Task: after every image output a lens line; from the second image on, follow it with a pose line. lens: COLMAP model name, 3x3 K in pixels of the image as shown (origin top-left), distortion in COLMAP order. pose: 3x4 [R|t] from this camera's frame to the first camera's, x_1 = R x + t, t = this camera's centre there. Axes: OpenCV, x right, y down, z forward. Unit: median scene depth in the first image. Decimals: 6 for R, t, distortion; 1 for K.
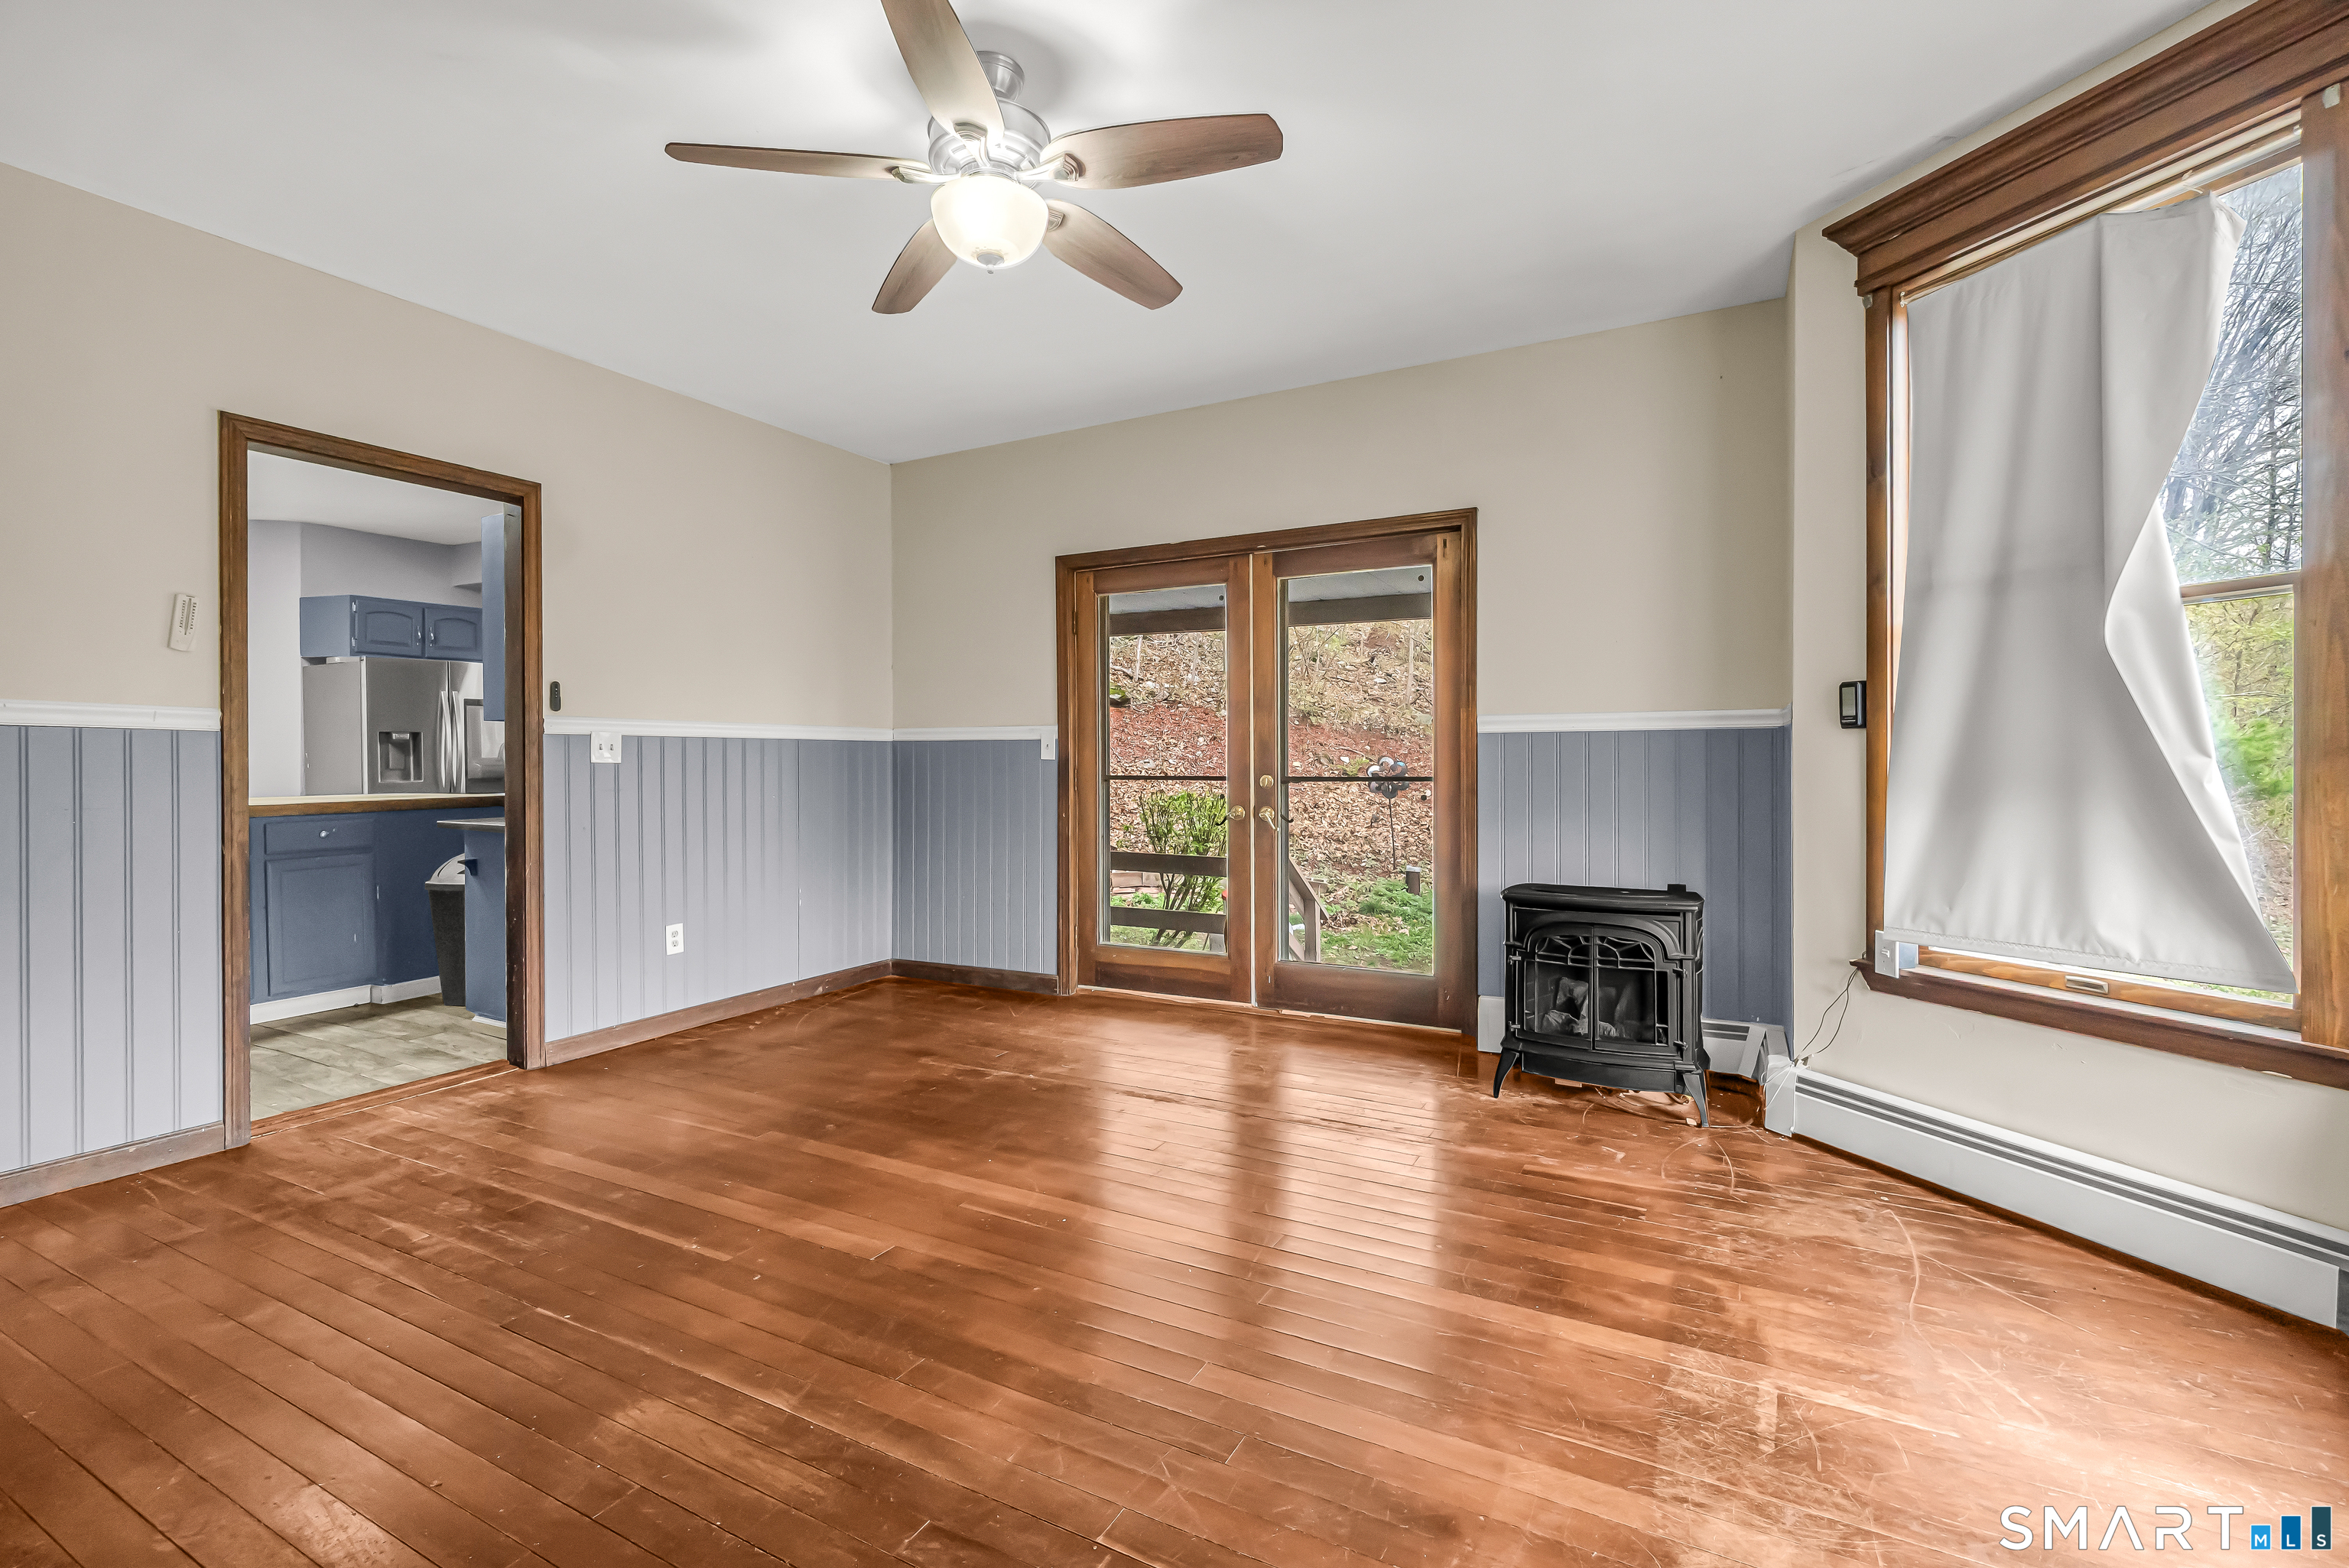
lens RADIAL K [[1032.0, 0, 1183.7], [0, 1032.0, 767.6], [0, 0, 1]] dist [-0.007985, 0.000575]
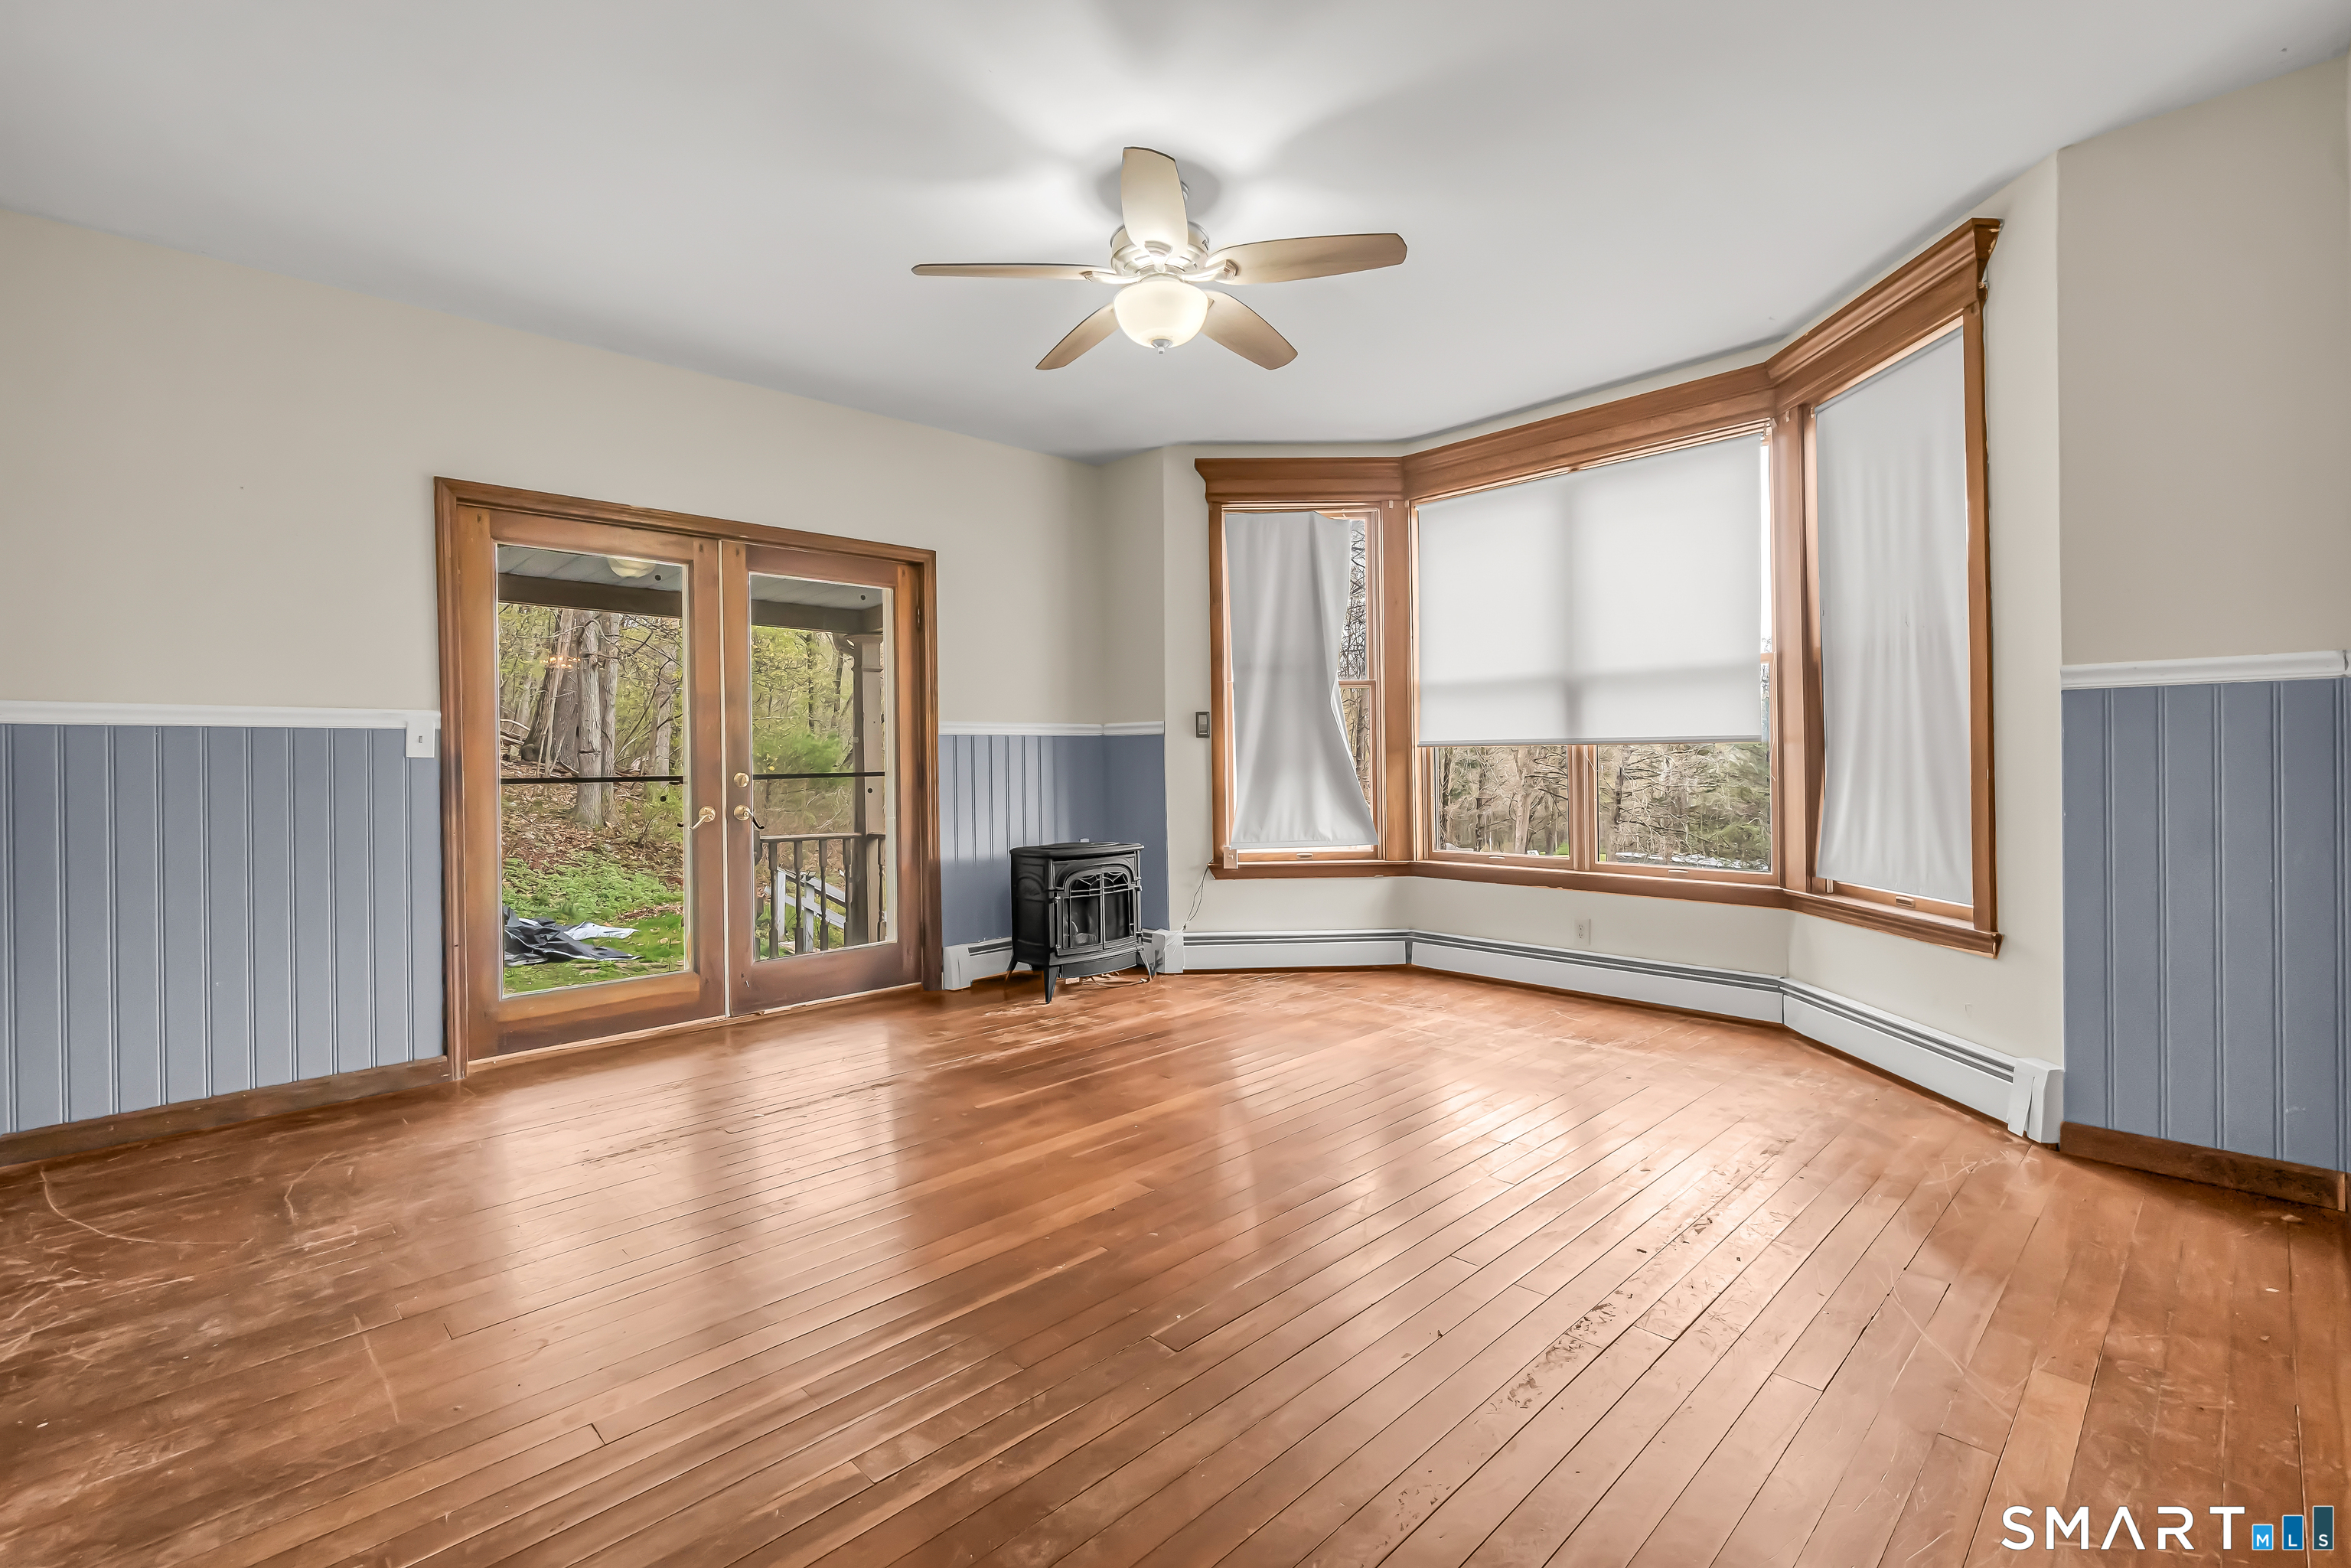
lens RADIAL K [[1032.9, 0, 1156.7], [0, 1032.9, 750.5], [0, 0, 1]] dist [-0.007985, 0.000575]
pose [[0.313931, 0.005712, 0.949428, -1.021806], [0.013734, 0.999850, -0.010557, 0.003036], [-0.949346, 0.016354, 0.313806, 0.464741]]
